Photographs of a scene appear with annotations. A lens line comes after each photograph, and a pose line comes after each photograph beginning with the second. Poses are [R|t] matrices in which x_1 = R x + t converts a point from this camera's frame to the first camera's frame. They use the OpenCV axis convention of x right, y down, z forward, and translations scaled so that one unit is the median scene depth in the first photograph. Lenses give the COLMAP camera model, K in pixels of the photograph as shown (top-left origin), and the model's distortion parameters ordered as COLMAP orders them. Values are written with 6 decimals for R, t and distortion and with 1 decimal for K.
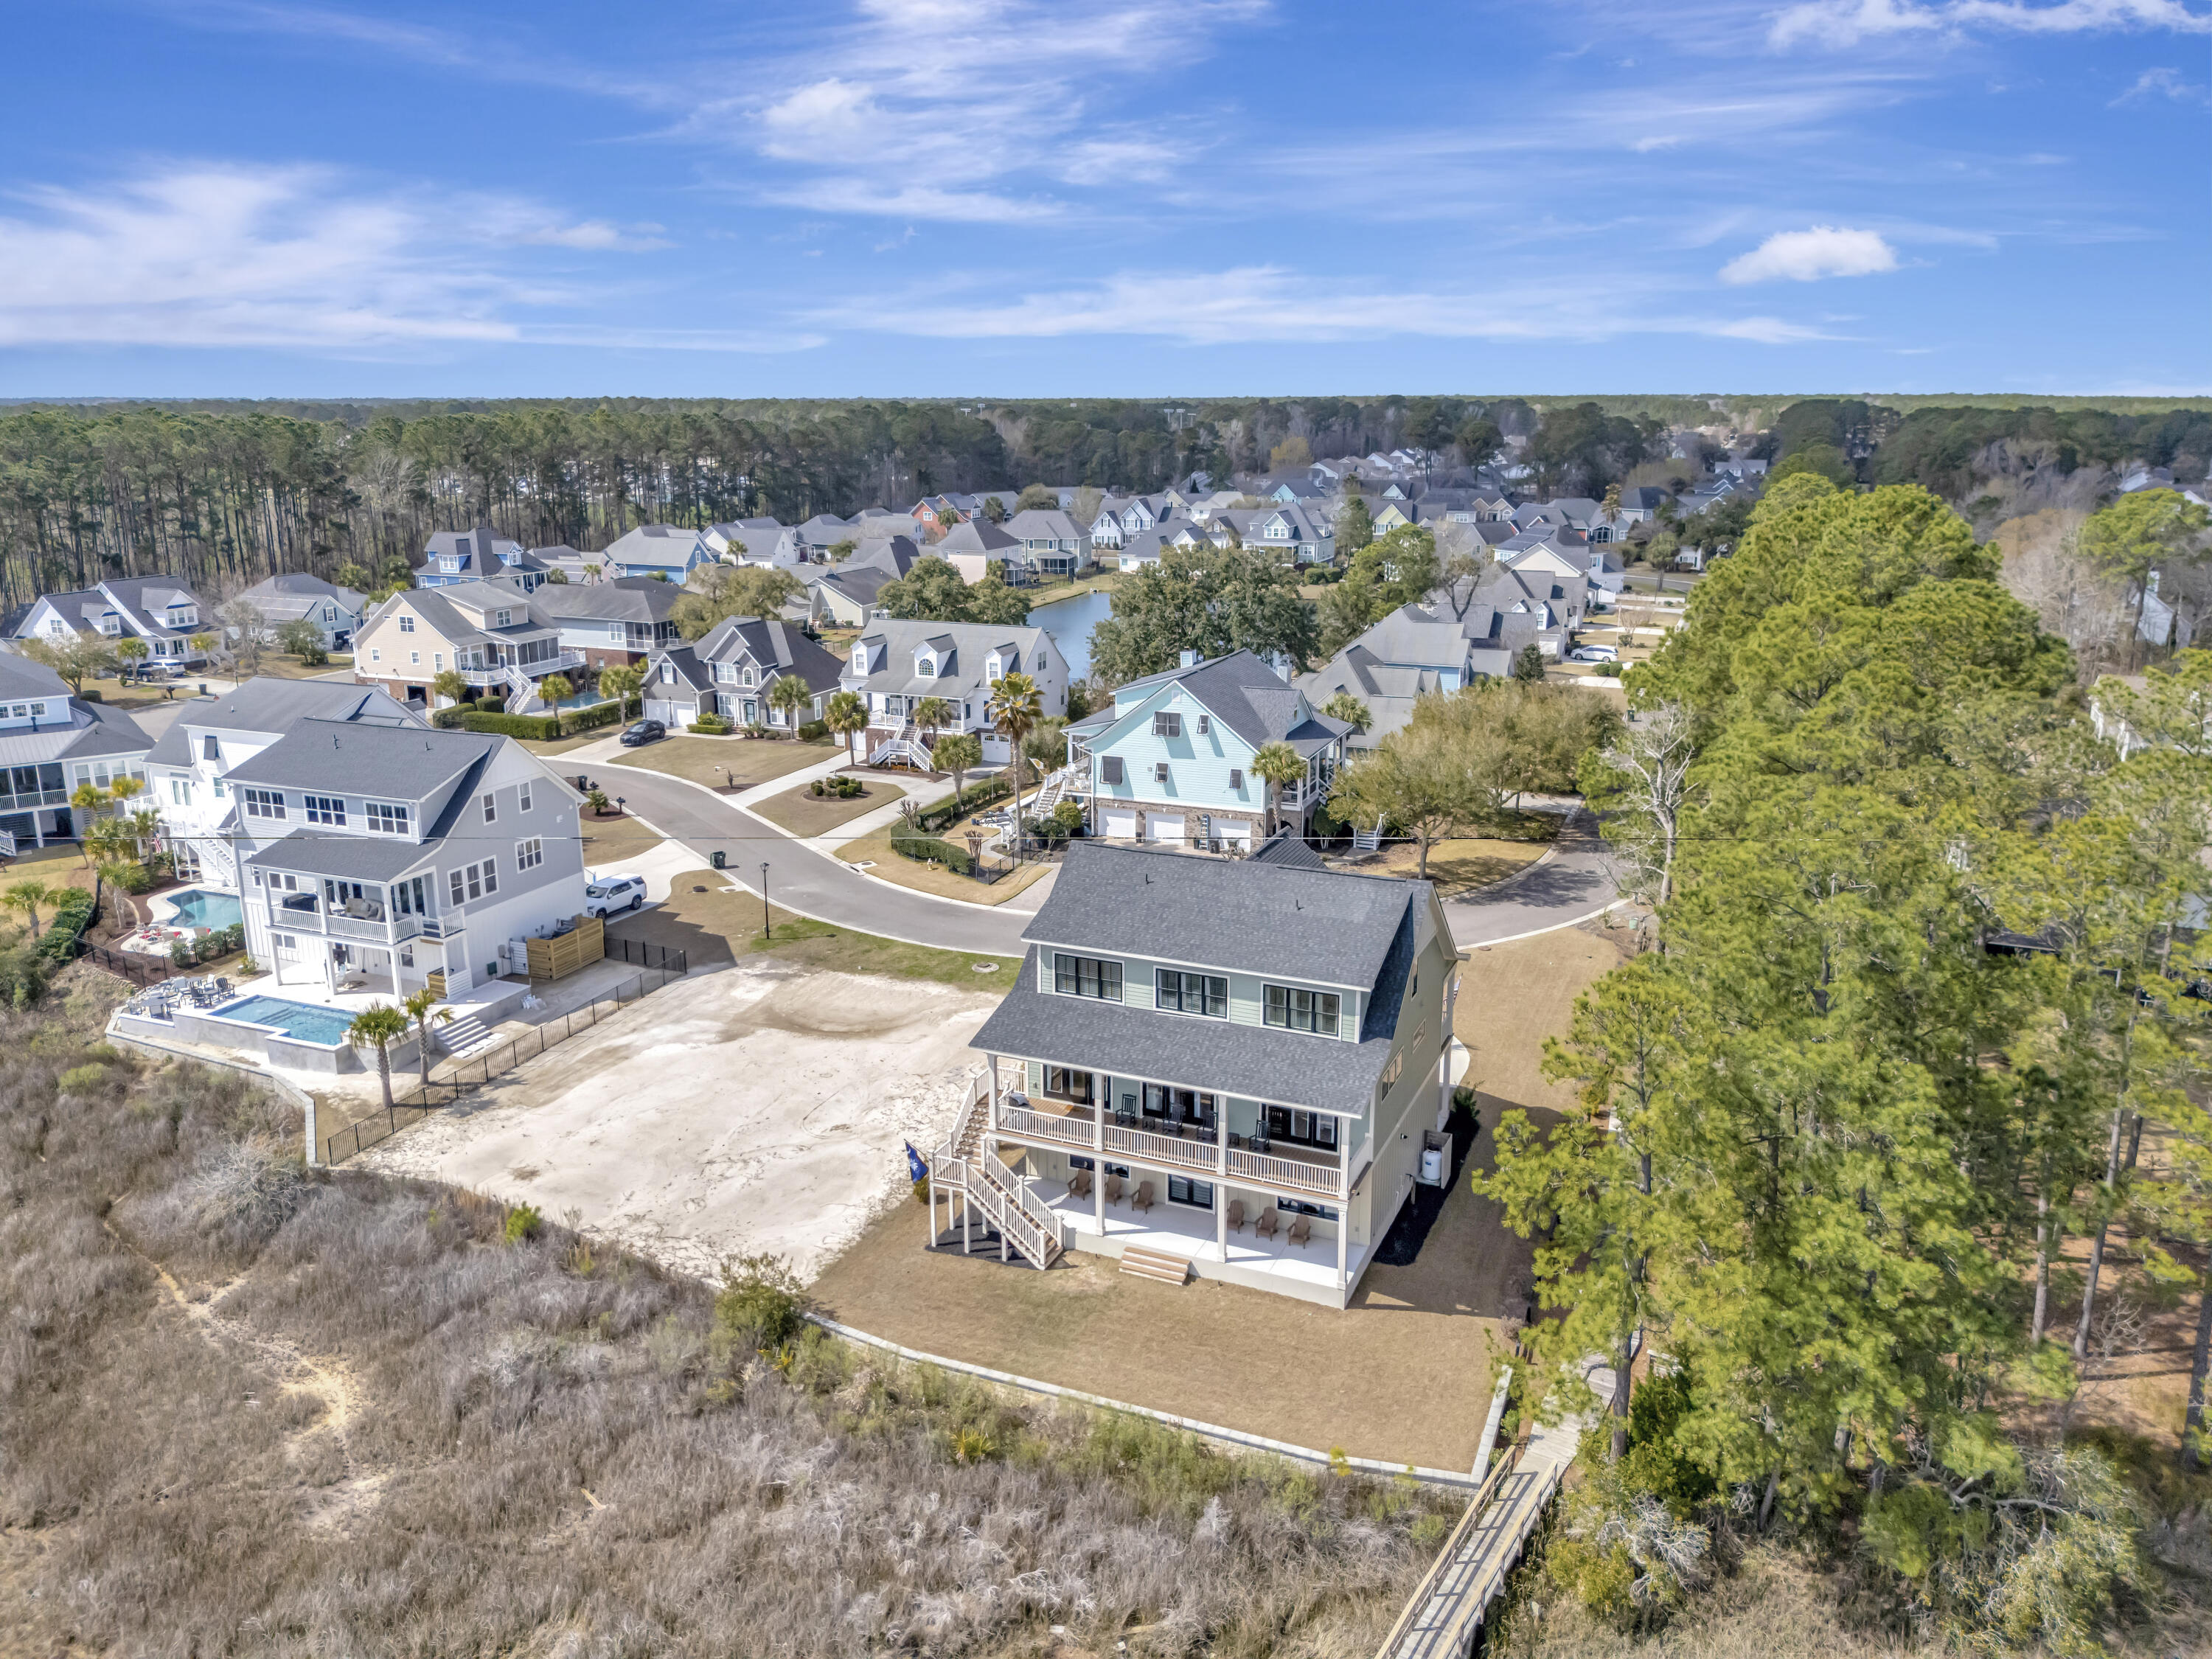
lens RADIAL K [[1650.2, 0, 1107.1], [0, 1650.2, 765.6], [0, 0, 1]] dist [0.090981, -0.090086]
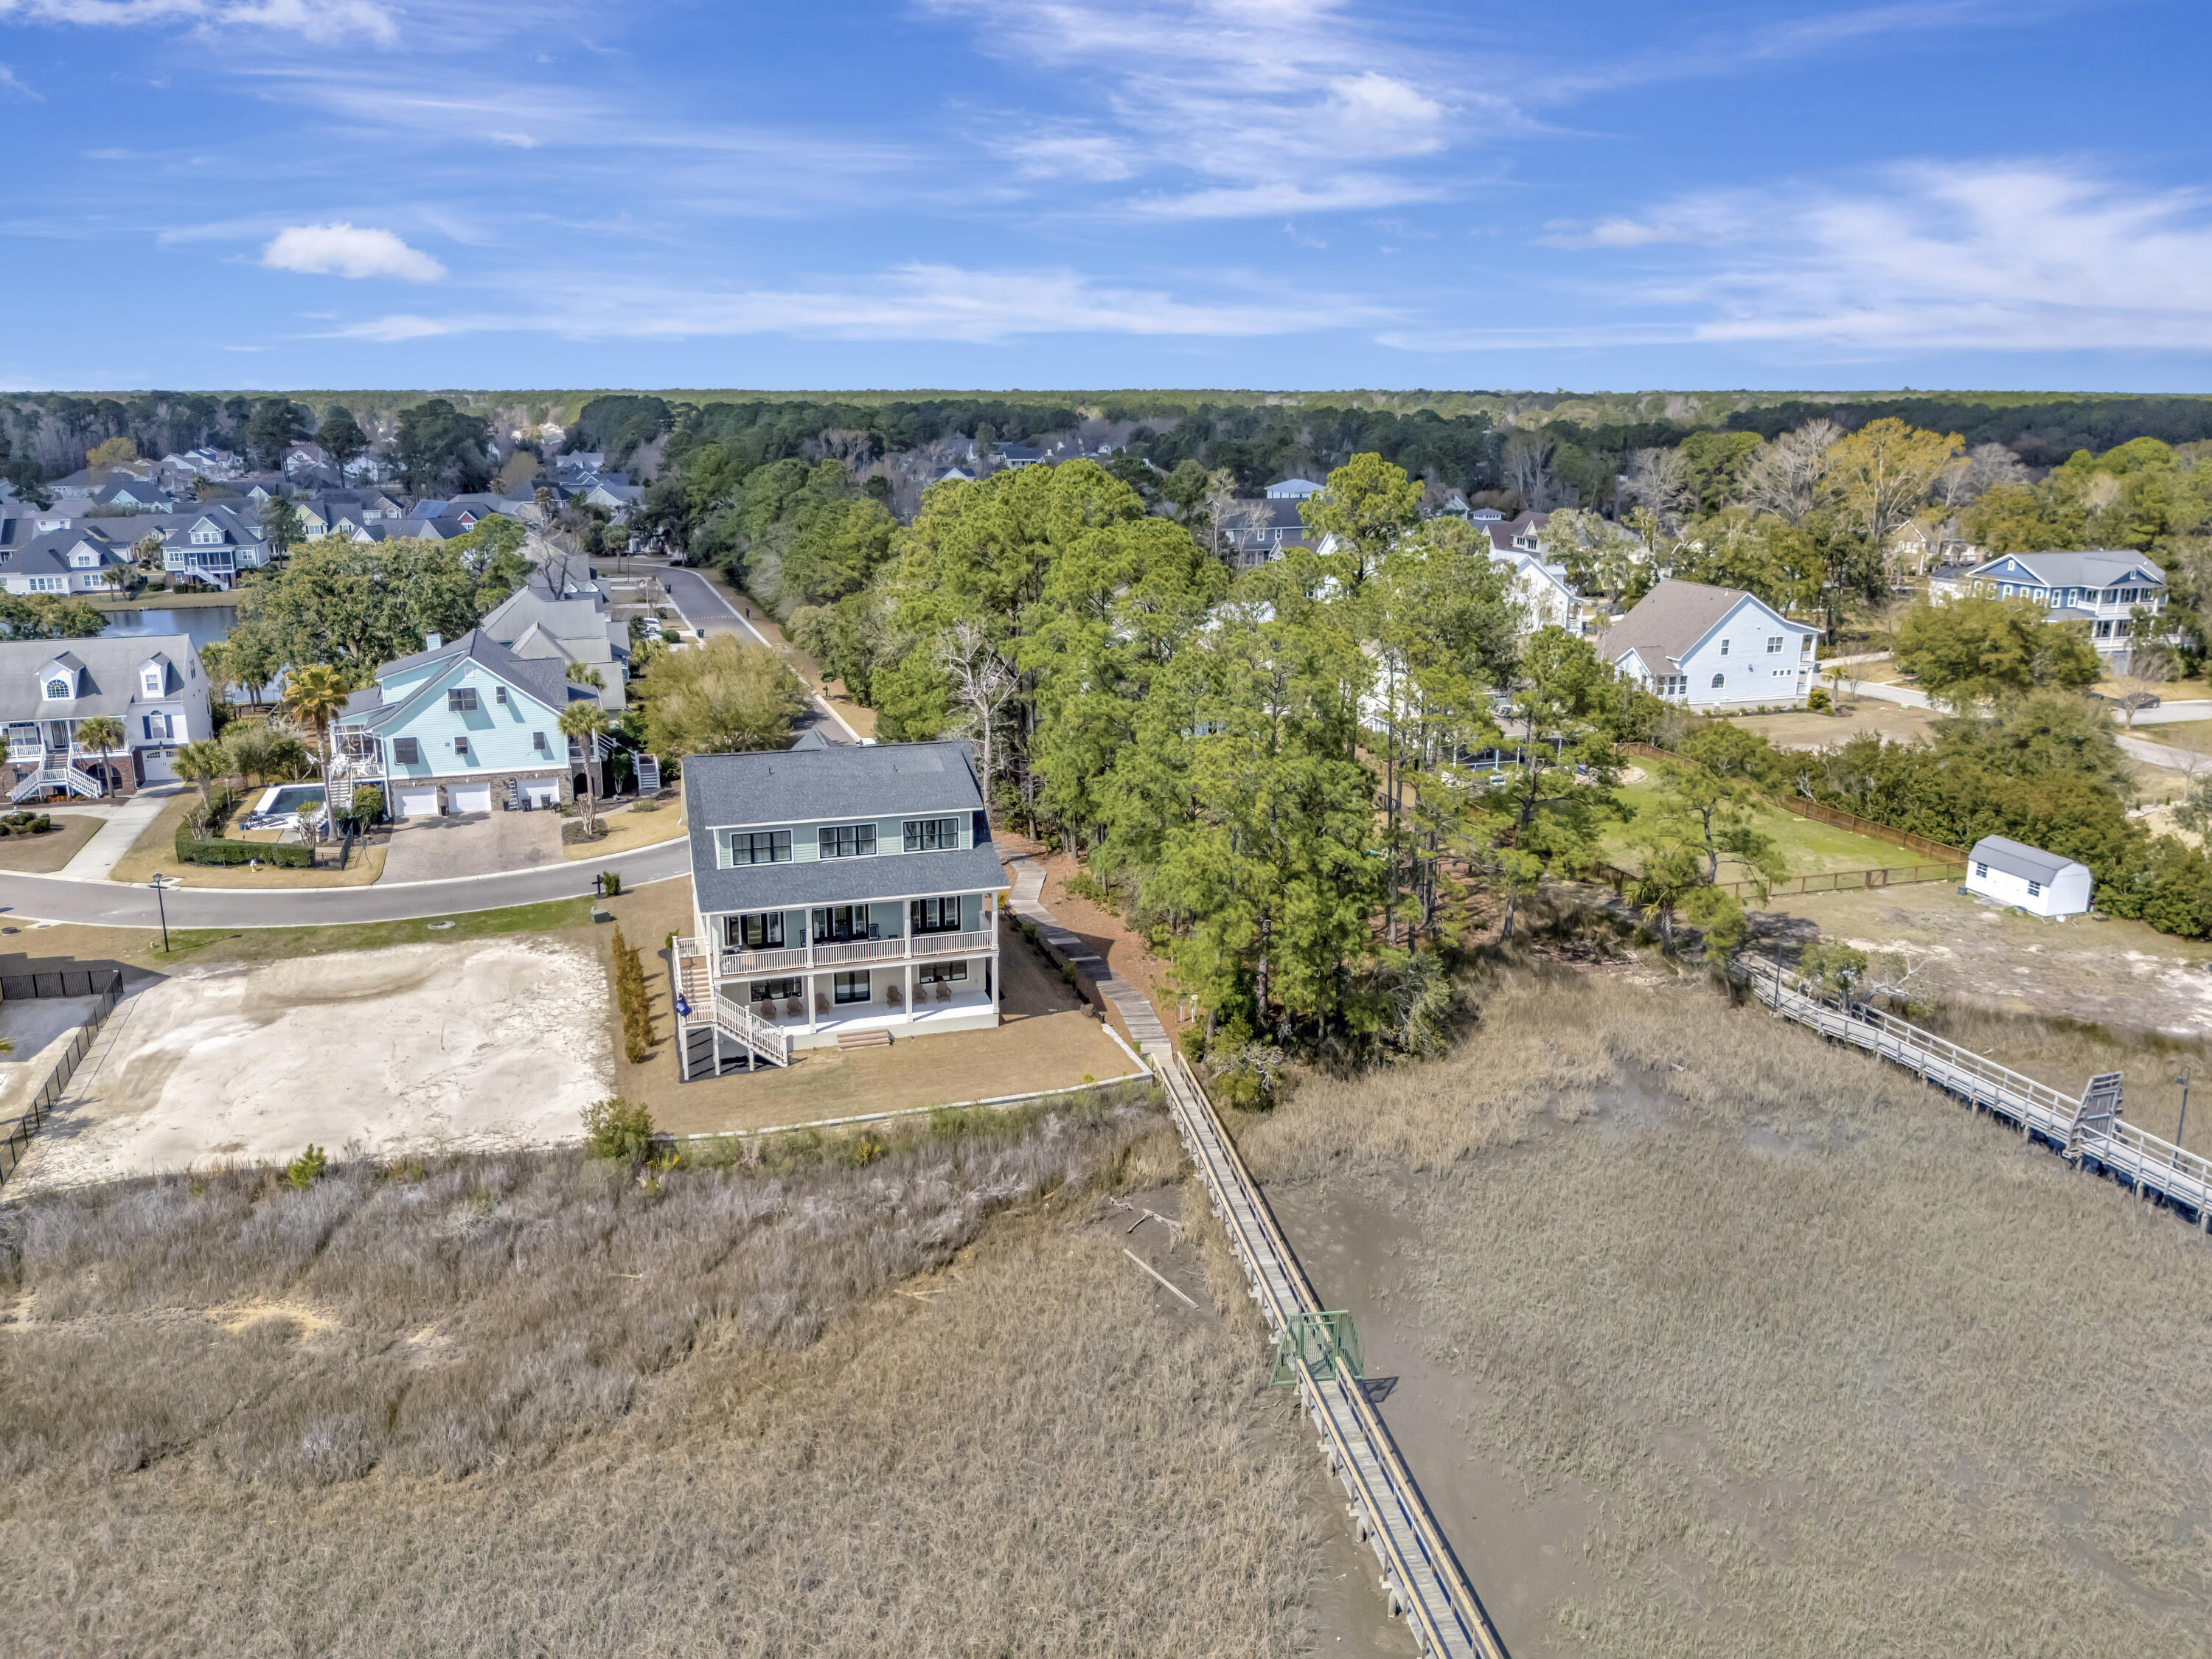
lens RADIAL K [[1630.5, 0, 1100.6], [0, 1630.5, 819.8], [0, 0, 1]] dist [0.066073, -0.071485]
pose [[0.762114, -0.163273, 0.626517, -0.329393], [0.141593, 0.986287, 0.084792, 0.019949], [-0.631770, 0.024090, 0.774781, -0.082722]]
